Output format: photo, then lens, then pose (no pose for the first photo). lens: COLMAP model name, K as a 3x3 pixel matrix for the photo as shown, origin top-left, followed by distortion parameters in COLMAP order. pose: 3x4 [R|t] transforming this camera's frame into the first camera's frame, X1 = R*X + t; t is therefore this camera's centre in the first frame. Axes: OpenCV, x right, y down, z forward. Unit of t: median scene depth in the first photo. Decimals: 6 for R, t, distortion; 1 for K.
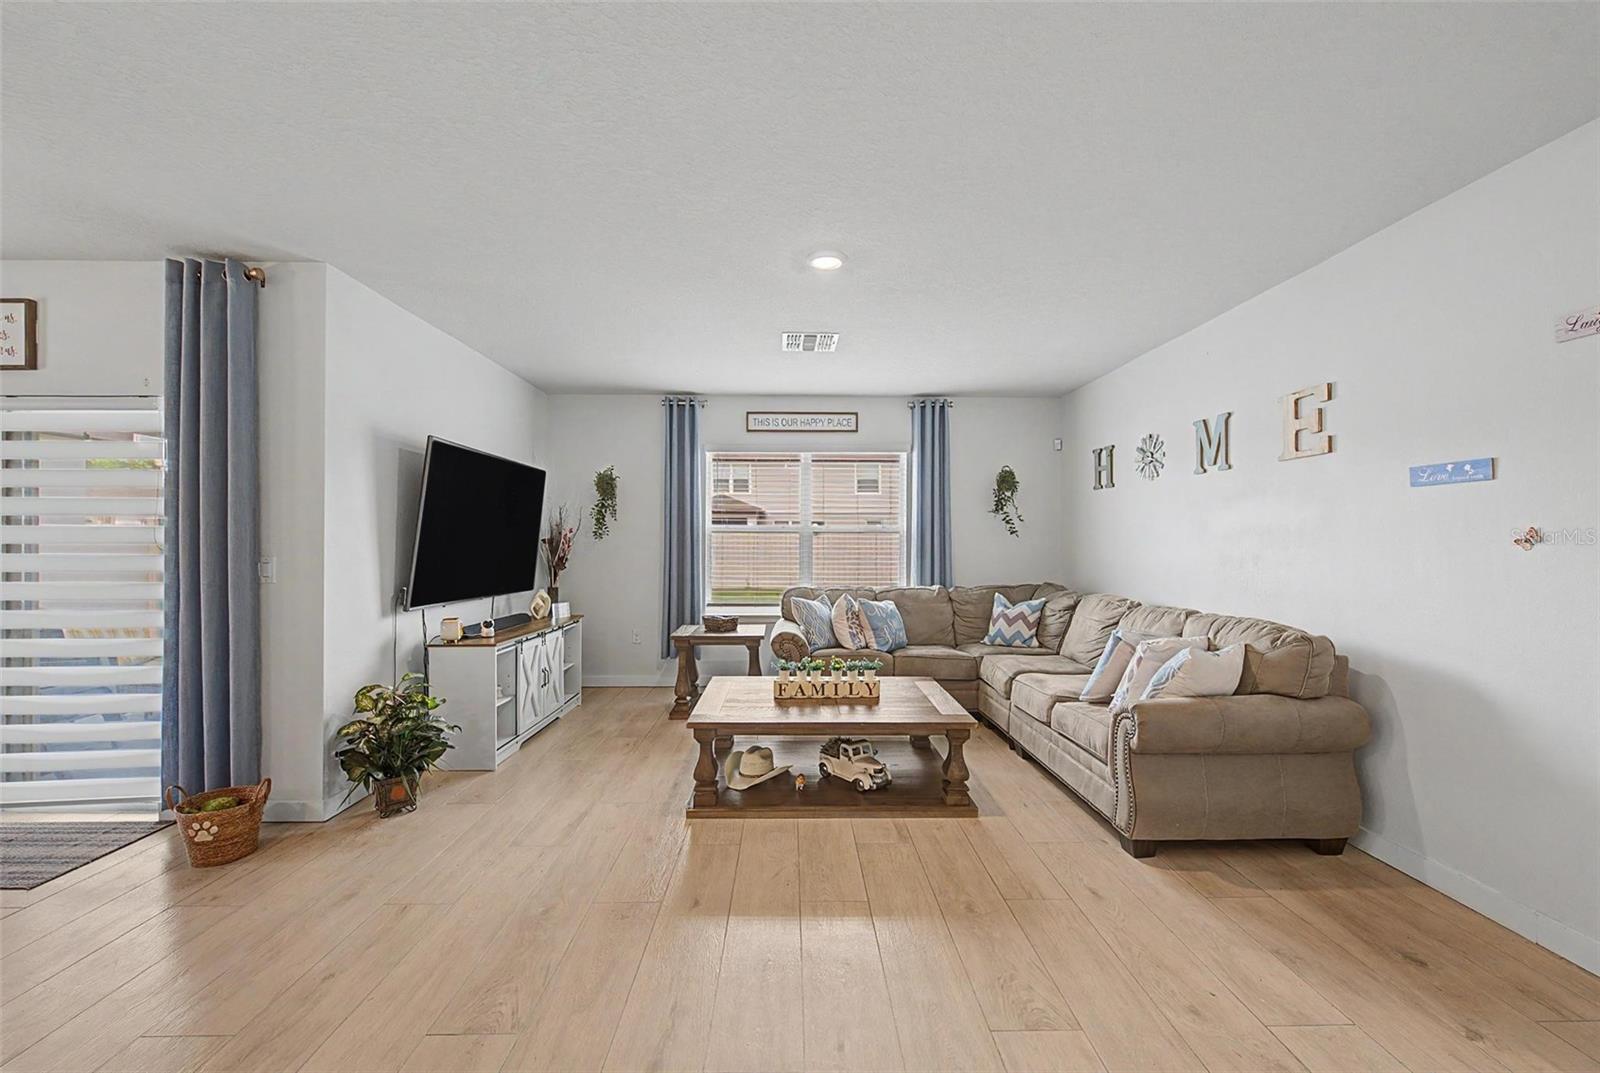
lens RADIAL K [[636.0, 0, 811.2], [0, 636.0, 534.9], [0, 0, 1]] dist [0.003813, -0.003265]
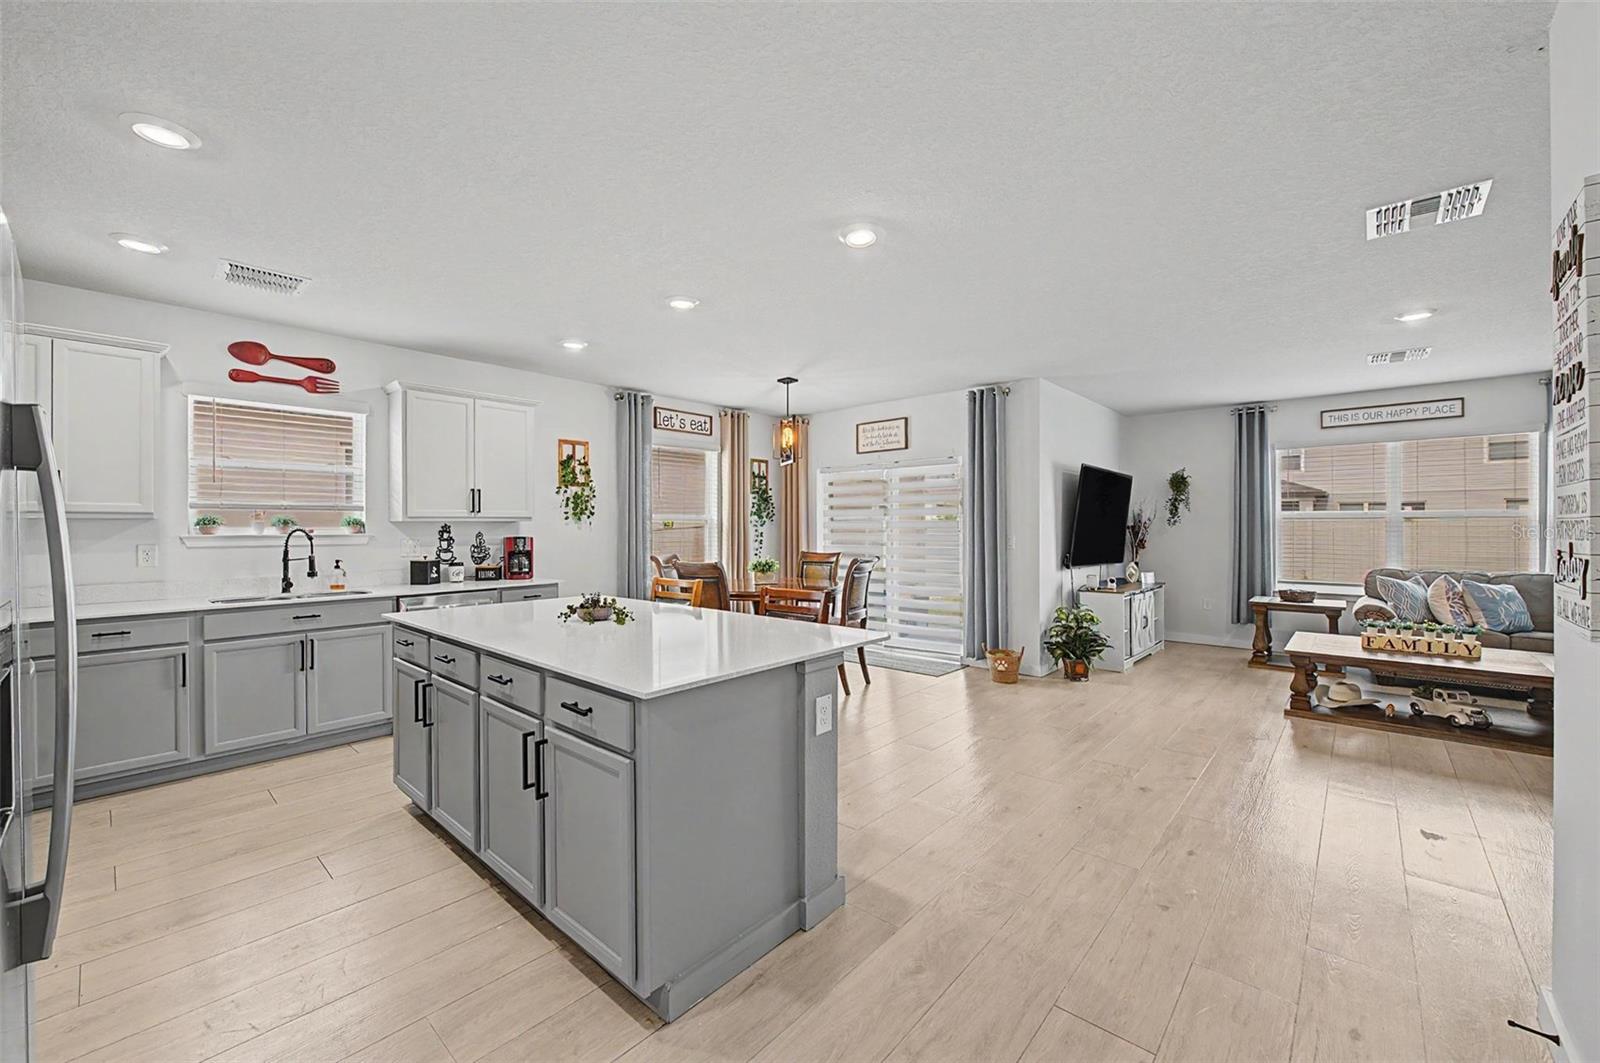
lens RADIAL K [[636.0, 0, 792.9], [0, 636.0, 527.0], [0, 0, 1]] dist [0.003813, -0.003265]
pose [[0.721933, -0.004622, -0.691947, 0.003217], [0.008681, 0.999959, 0.002378, -0.000546], [0.691908, -0.007724, 0.721944, -0.723418]]
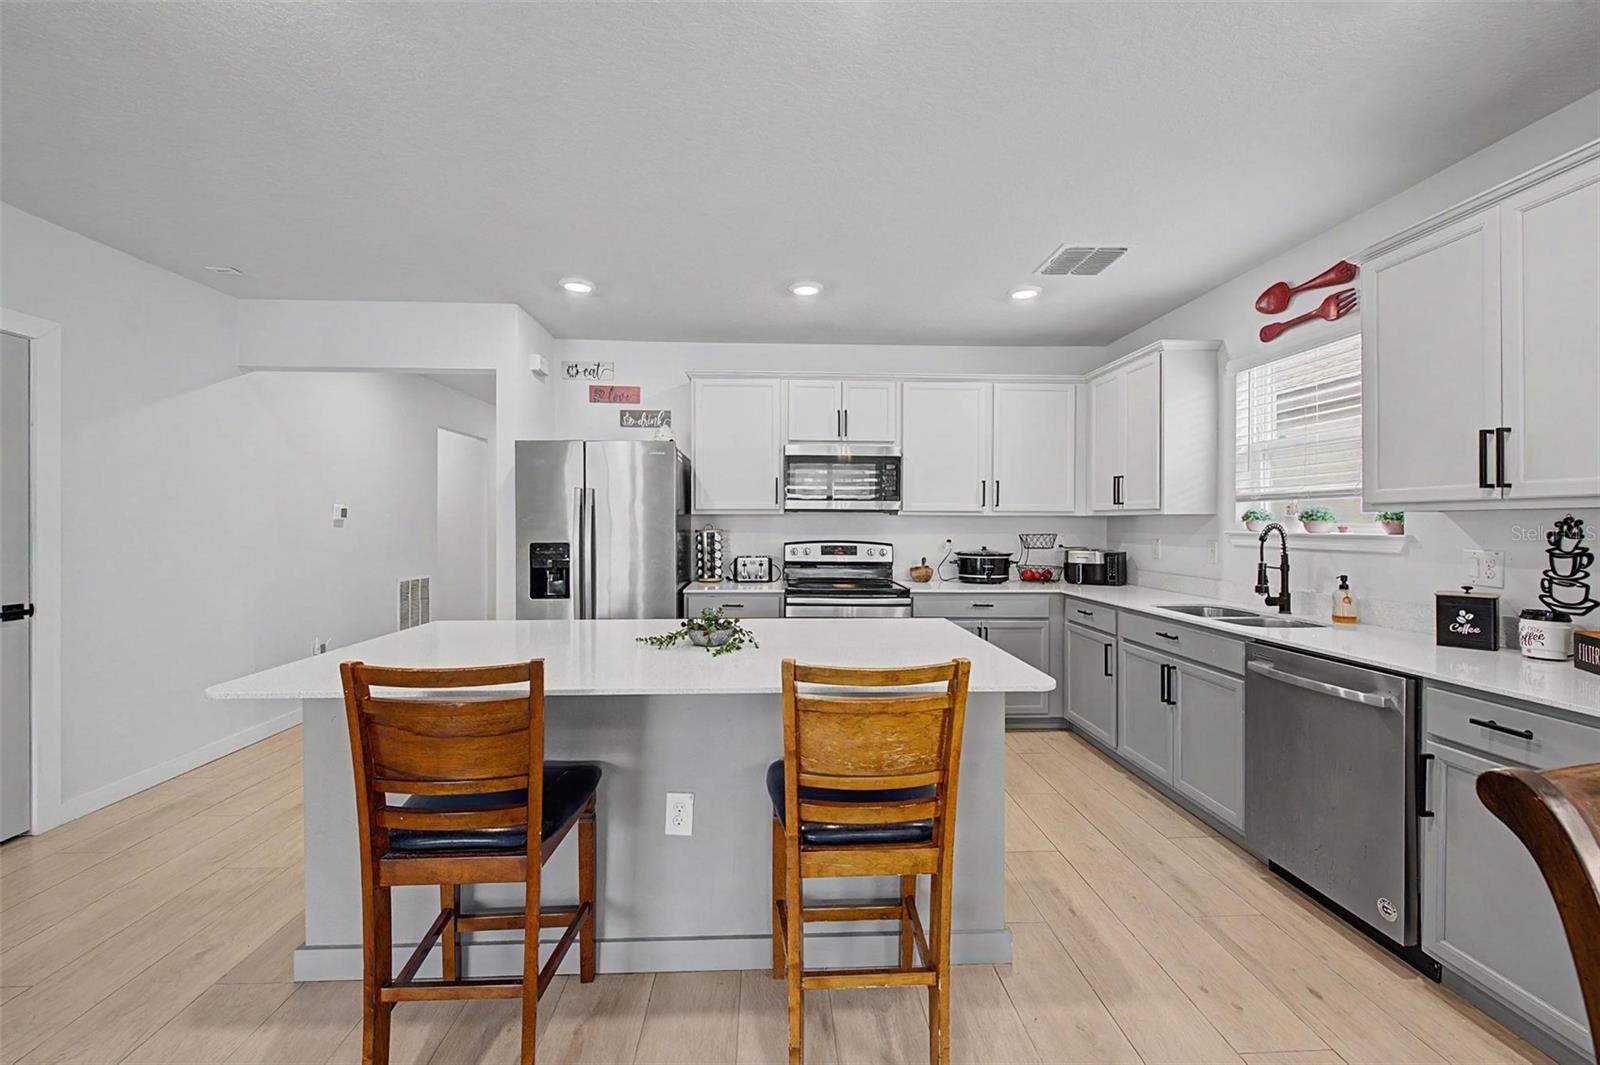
lens RADIAL K [[636.0, 0, 796.9], [0, 636.0, 525.4], [0, 0, 1]] dist [0.003813, -0.003265]
pose [[-0.999750, -0.003046, -0.022166, -0.810792], [-0.002999, 0.999993, -0.002152, 0.001279], [0.022172, -0.002085, -0.999752, 0.314544]]
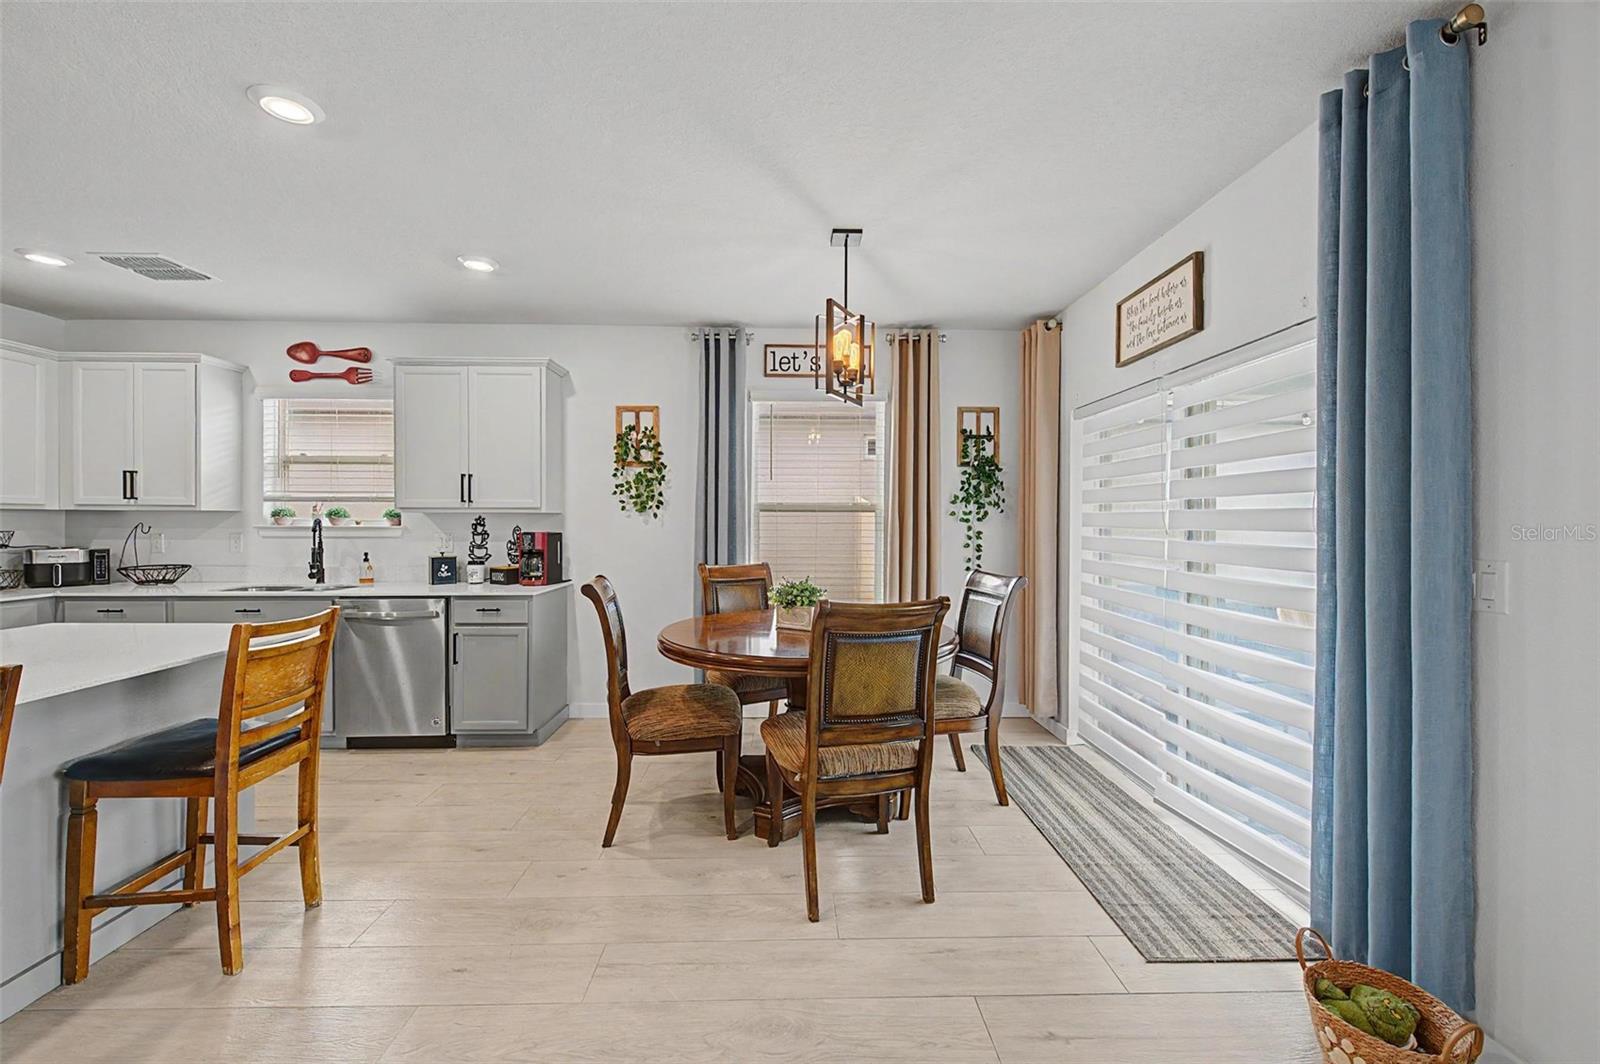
lens RADIAL K [[636.0, 0, 796.5], [0, 636.0, 523.5], [0, 0, 1]] dist [0.003813, -0.003265]
pose [[-0.000507, 0.003001, -0.999995, -0.288320], [0.002259, 0.999993, 0.003000, 0.001792], [0.999997, -0.002258, -0.000514, 0.371349]]
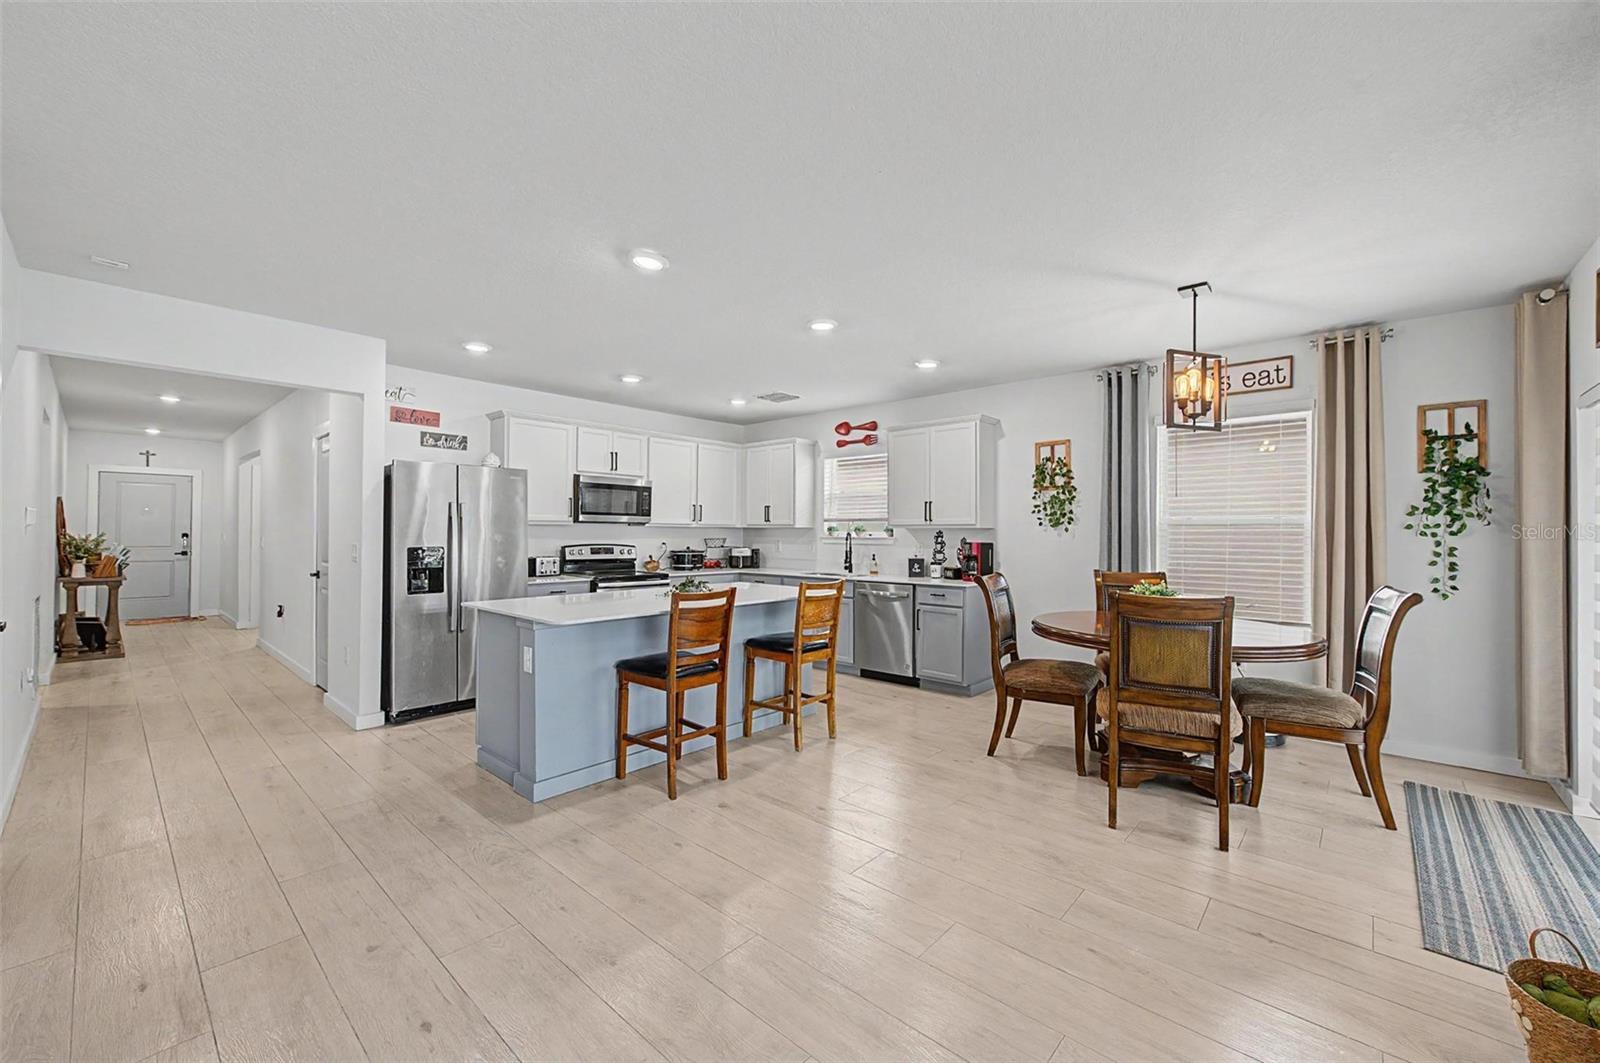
lens RADIAL K [[636.0, 0, 801.7], [0, 636.0, 529.3], [0, 0, 1]] dist [0.003813, -0.003265]
pose [[-0.685944, -0.009254, -0.727595, -0.009600], [-0.002417, 0.999943, -0.010439, 0.005364], [0.727650, -0.005402, -0.685927, 0.667193]]
